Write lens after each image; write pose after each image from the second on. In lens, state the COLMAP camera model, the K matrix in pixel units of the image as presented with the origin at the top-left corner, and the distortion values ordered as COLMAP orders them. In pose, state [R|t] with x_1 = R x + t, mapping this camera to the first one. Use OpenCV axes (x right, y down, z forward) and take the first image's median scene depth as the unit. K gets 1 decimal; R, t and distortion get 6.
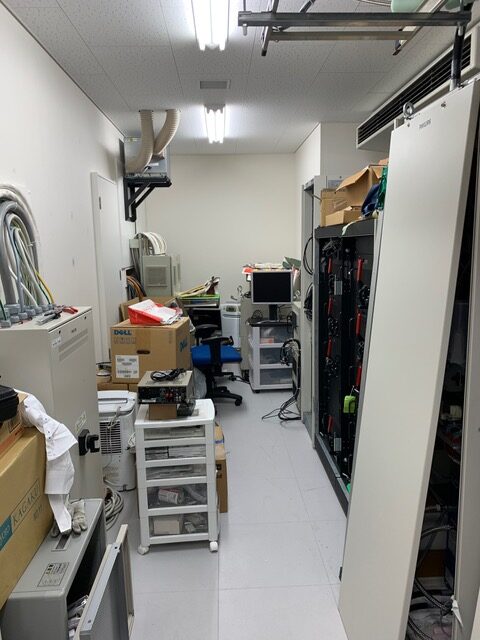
lens RADIAL K [[482.7, 0, 240.0], [0, 482.7, 320.0], [0, 0, 1]] dist [0.070053, -0.121864]
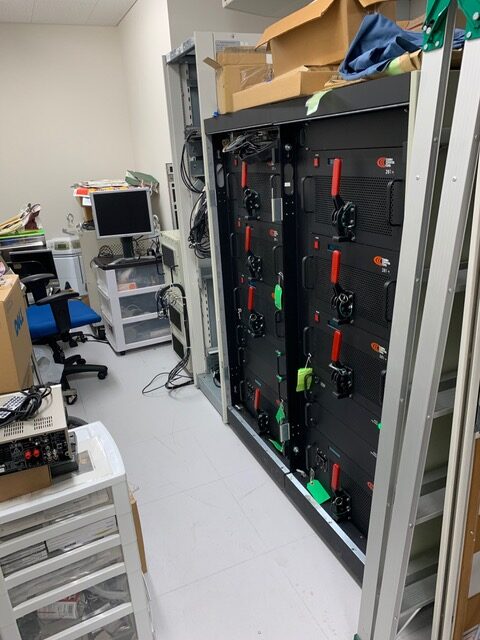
lens RADIAL K [[482.7, 0, 240.0], [0, 482.7, 320.0], [0, 0, 1]] dist [0.070053, -0.121864]
pose [[0.926026, -0.156300, 0.343579, -0.048747], [0.097780, 0.978500, 0.181598, -0.025734], [-0.364575, -0.134569, 0.921399, 0.234439]]
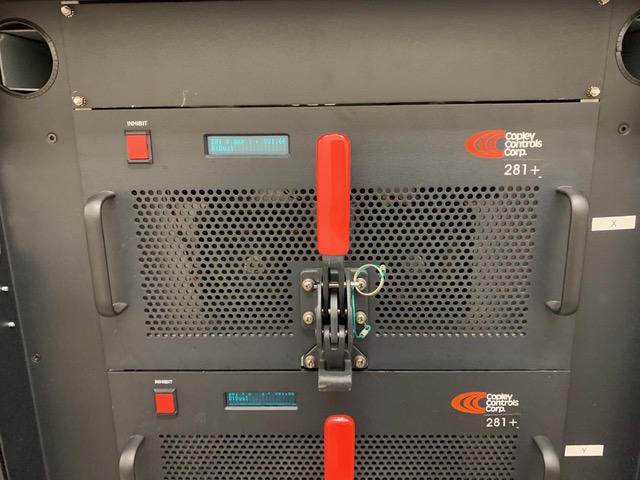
lens RADIAL K [[482.7, 0, 320.0], [0, 482.7, 240.0], [0, 0, 1]] dist [0.070053, -0.121864]
pose [[0.063219, -0.218954, 0.973685, 0.030679], [0.171422, 0.963519, 0.205538, -0.060117], [-0.983167, 0.153917, 0.098446, 0.481003]]
